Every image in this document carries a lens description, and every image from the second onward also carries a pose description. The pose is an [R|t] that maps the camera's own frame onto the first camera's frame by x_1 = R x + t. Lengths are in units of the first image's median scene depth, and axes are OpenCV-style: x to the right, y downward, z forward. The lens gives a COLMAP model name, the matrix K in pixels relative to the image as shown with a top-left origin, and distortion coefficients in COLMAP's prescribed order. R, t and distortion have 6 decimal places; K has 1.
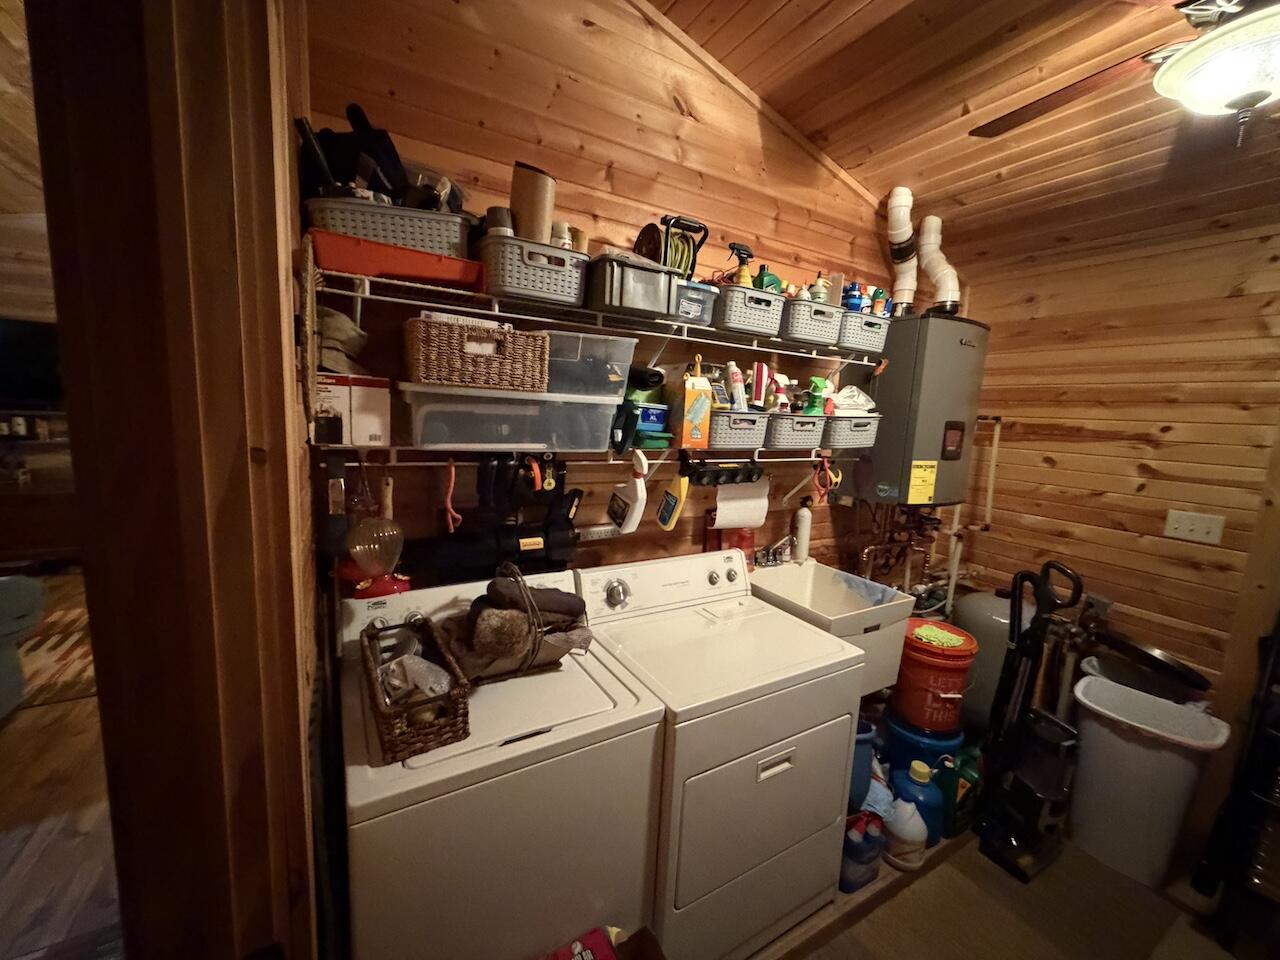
lens RADIAL K [[505.9, 0, 637.7], [0, 505.9, 479.3], [0, 0, 1]] dist [-0.000855, 0.000982]
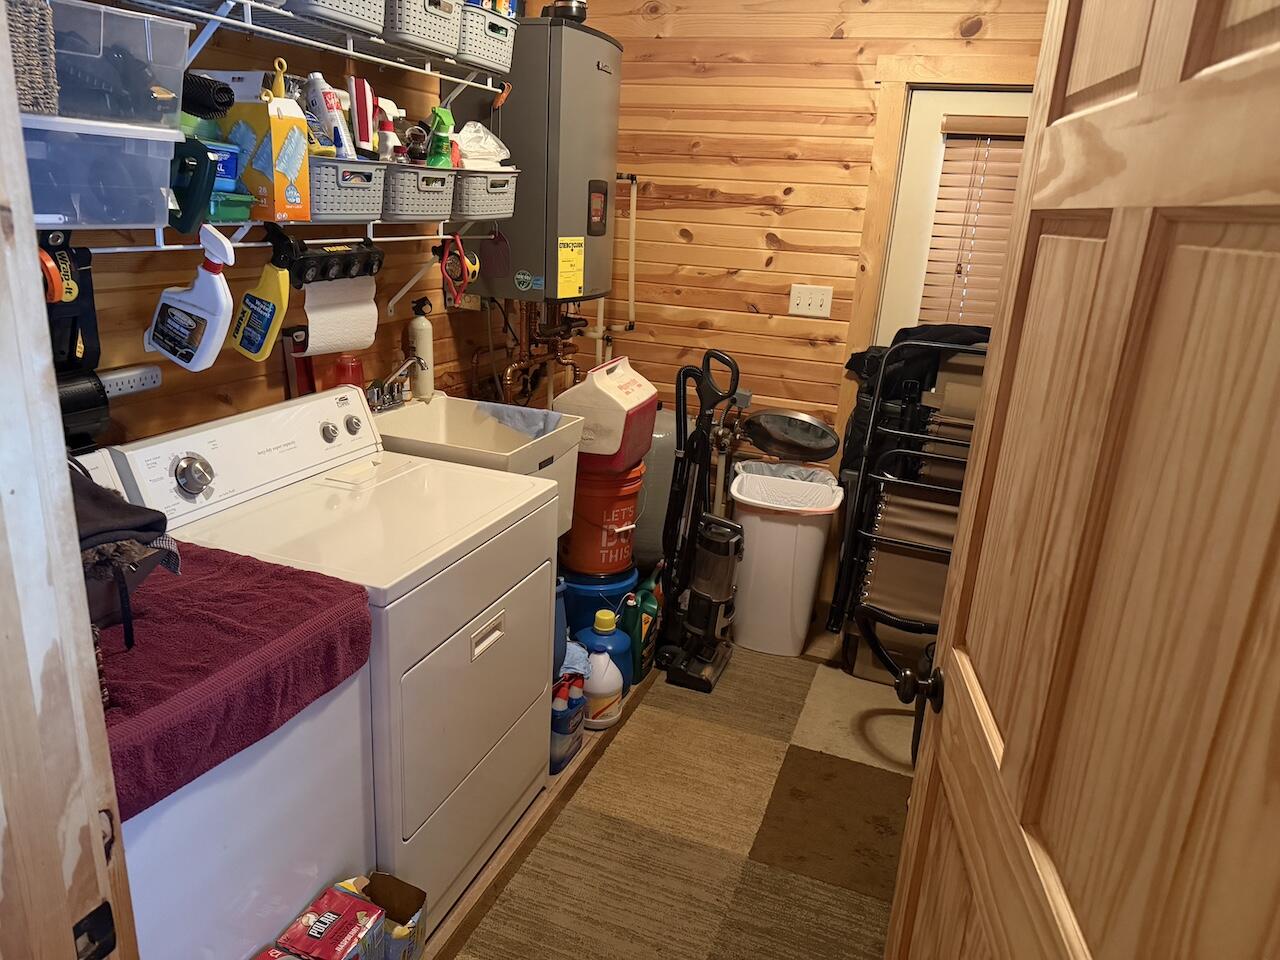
lens RADIAL K [[891.3, 0, 645.1], [0, 891.3, 486.6], [0, 0, 1]] dist [0.061578, -0.073247]
pose [[0.769773, -0.199421, 0.606366, -0.249073], [0.067018, 0.969944, 0.233916, 0.021778], [-0.634789, -0.139424, 0.760002, -0.136160]]
